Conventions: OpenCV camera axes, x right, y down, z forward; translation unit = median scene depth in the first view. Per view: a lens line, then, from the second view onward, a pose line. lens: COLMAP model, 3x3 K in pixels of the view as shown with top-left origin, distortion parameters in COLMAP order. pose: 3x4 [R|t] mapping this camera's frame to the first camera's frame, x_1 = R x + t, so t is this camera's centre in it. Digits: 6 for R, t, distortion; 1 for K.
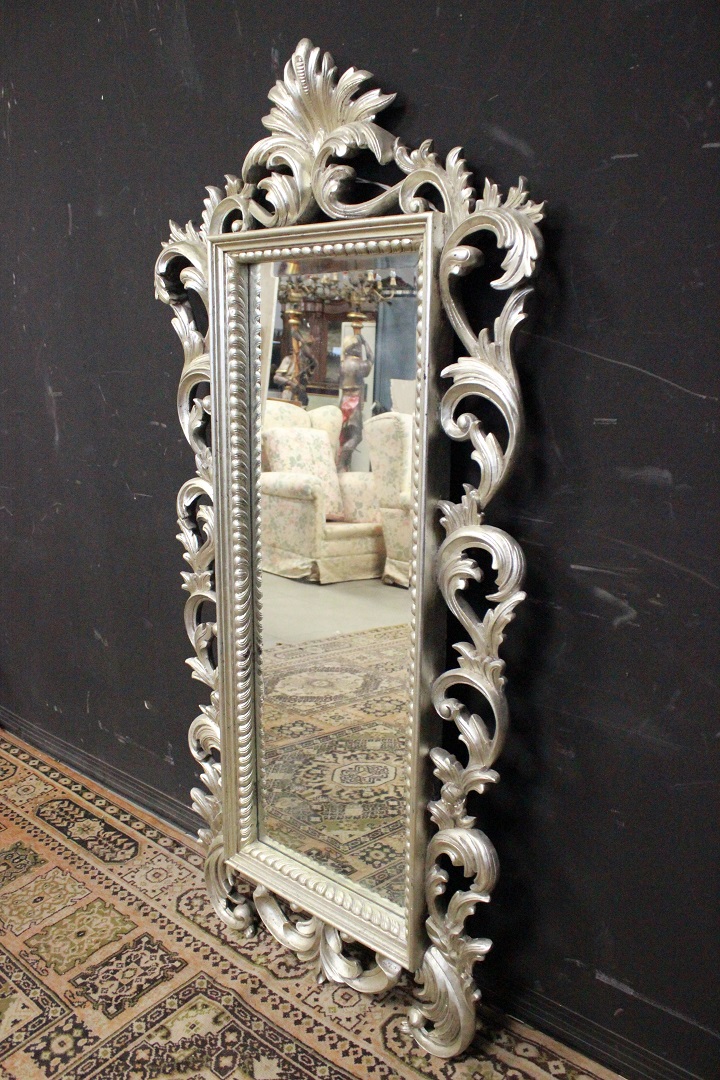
lens RADIAL K [[889.8, 0, 359.2], [0, 889.8, 538.8], [0, 0, 1]] dist [-0.139785, 0.085001]
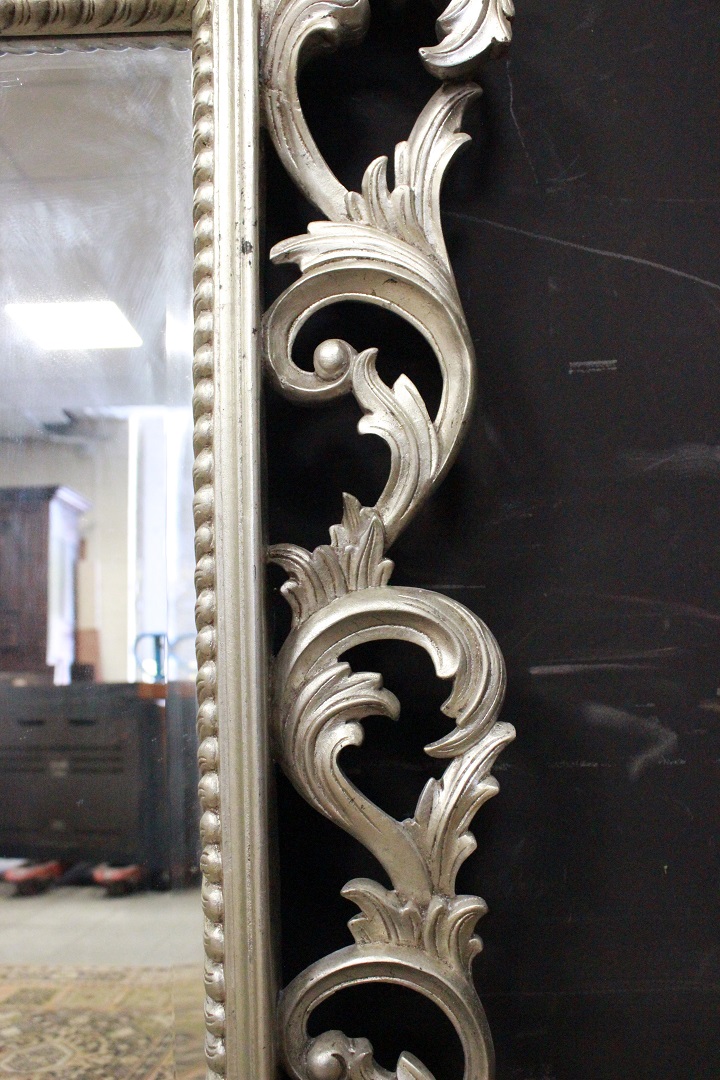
lens RADIAL K [[980.1, 0, 363.7], [0, 980.1, 544.5], [0, 0, 1]] dist [-0.082997, -0.006038]
pose [[0.754051, 0.025577, 0.656318, -0.180148], [0.164951, 0.959843, -0.226920, 0.069001], [-0.635766, 0.279370, 0.719551, 0.627059]]
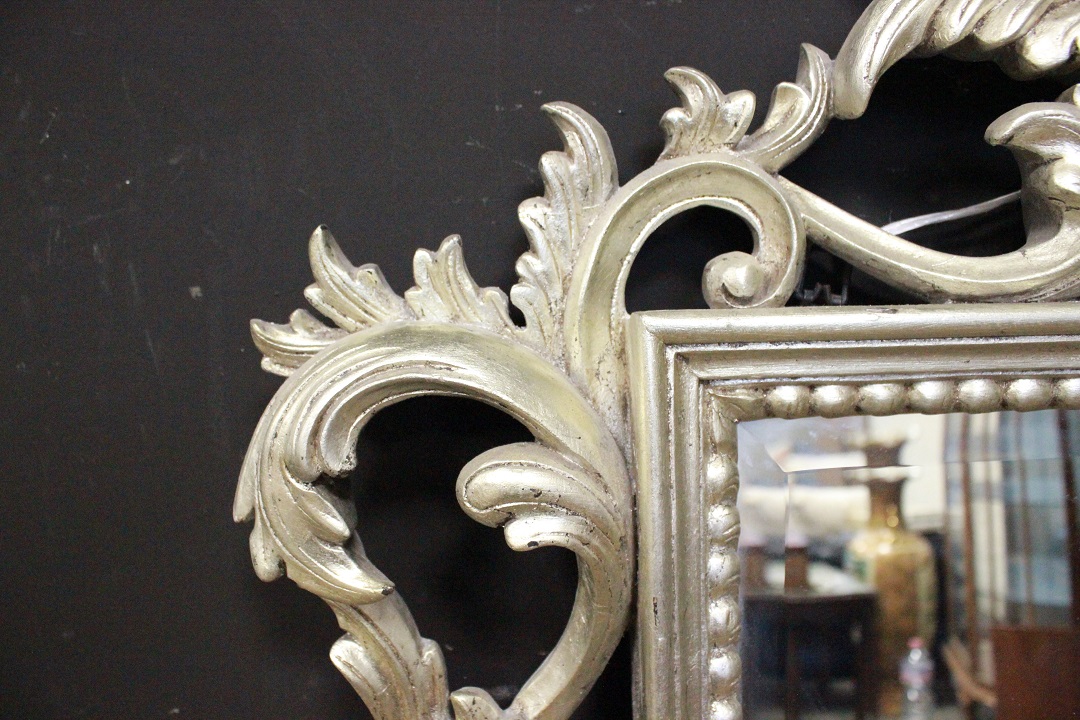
lens RADIAL K [[889.8, 0, 547.8], [0, 889.8, 348.2], [0, 0, 1]] dist [-0.139785, 0.085001]
pose [[0.761180, -0.052753, 0.646392, -0.391868], [0.176833, 0.975804, -0.128598, -0.359166], [-0.623968, 0.212189, 0.752090, 0.968515]]
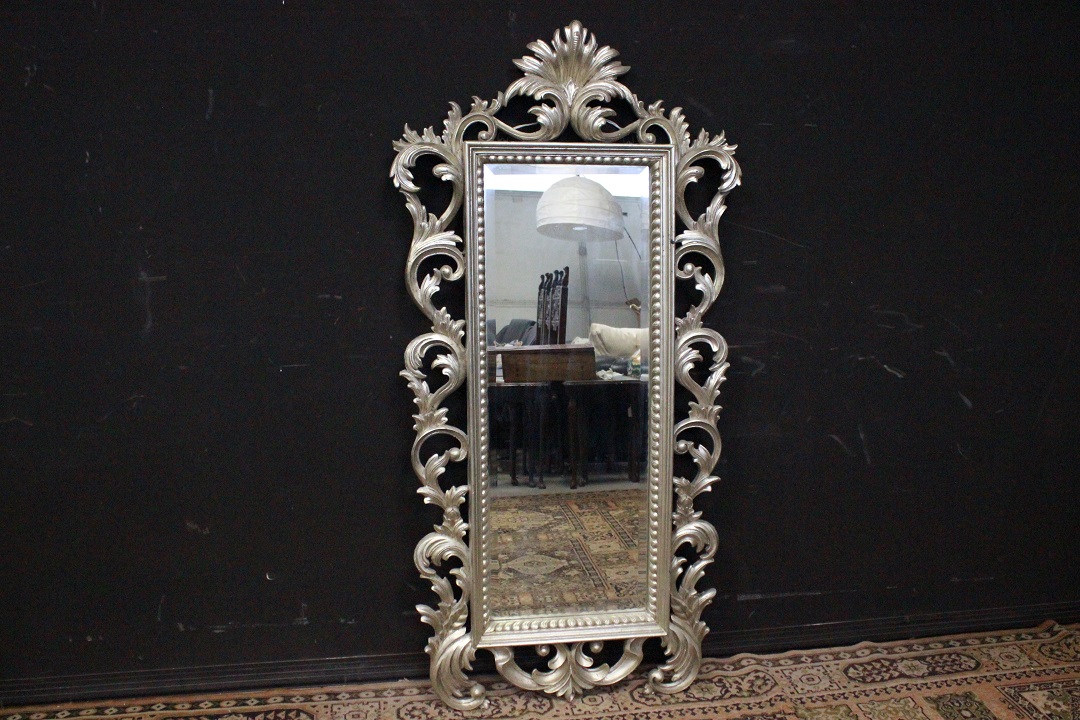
lens RADIAL K [[1005.4, 0, 540.4], [0, 1005.4, 360.2], [0, 0, 1]] dist [-0.062041, 0.000000]
pose [[0.646380, -0.113801, 0.754481, -1.451298], [0.170706, 0.985319, 0.002371, -0.011429], [-0.743675, 0.127262, 0.656317, -0.023402]]
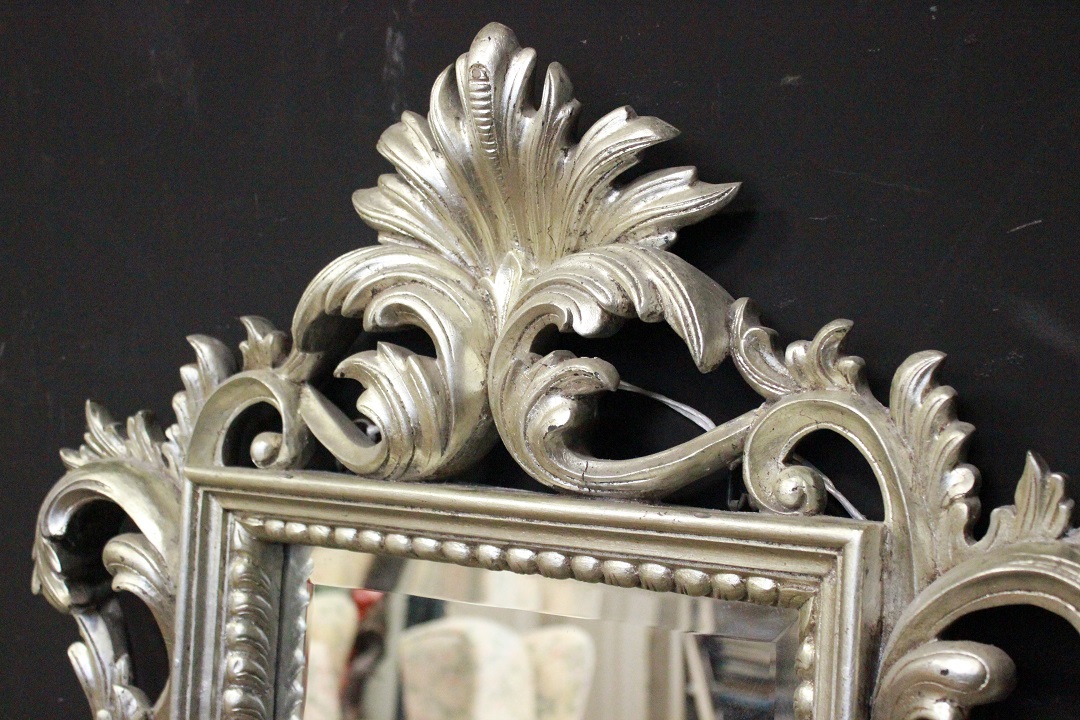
lens RADIAL K [[1533.6, 0, 501.1], [0, 1533.6, 366.9], [0, 0, 1]] dist [-0.049560, 0.000000]
pose [[0.994757, 0.055859, 0.085667, -0.108585], [-0.031603, 0.964558, -0.261971, -0.246423], [-0.097264, 0.257891, 0.961266, 0.364660]]
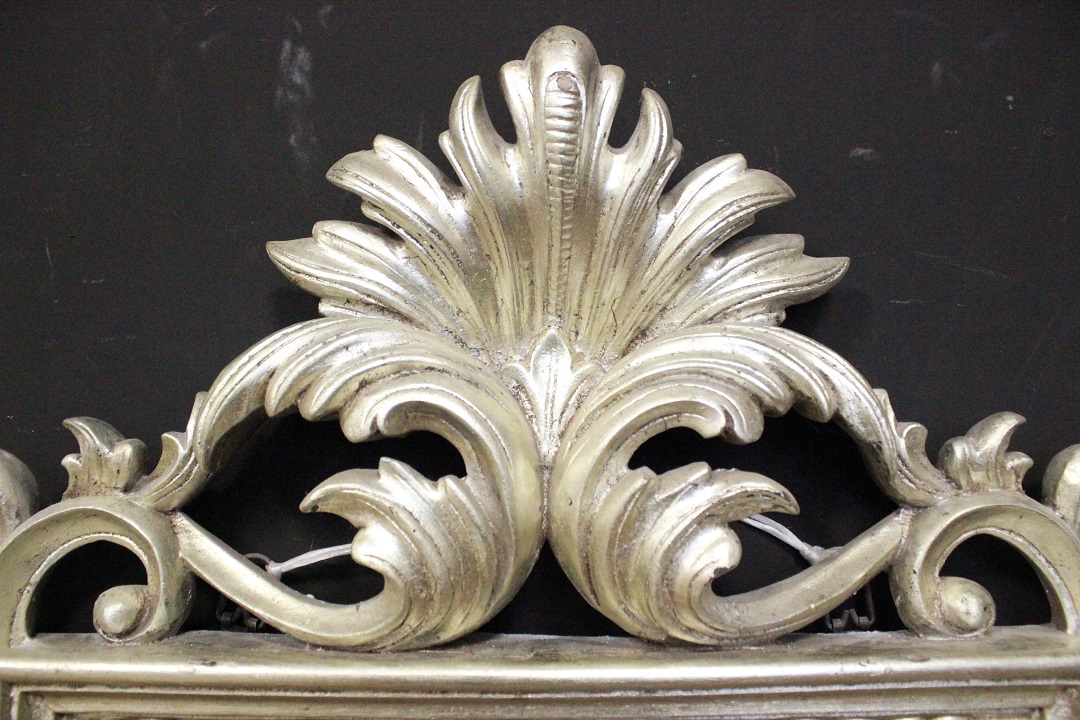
lens RADIAL K [[889.8, 0, 540.7], [0, 889.8, 365.5], [0, 0, 1]] dist [-0.139785, 0.085001]
pose [[0.746959, 0.060268, 0.662133, -0.252645], [0.158682, 0.950944, -0.265567, -0.386379], [-0.645657, 0.303436, 0.700752, 0.809852]]
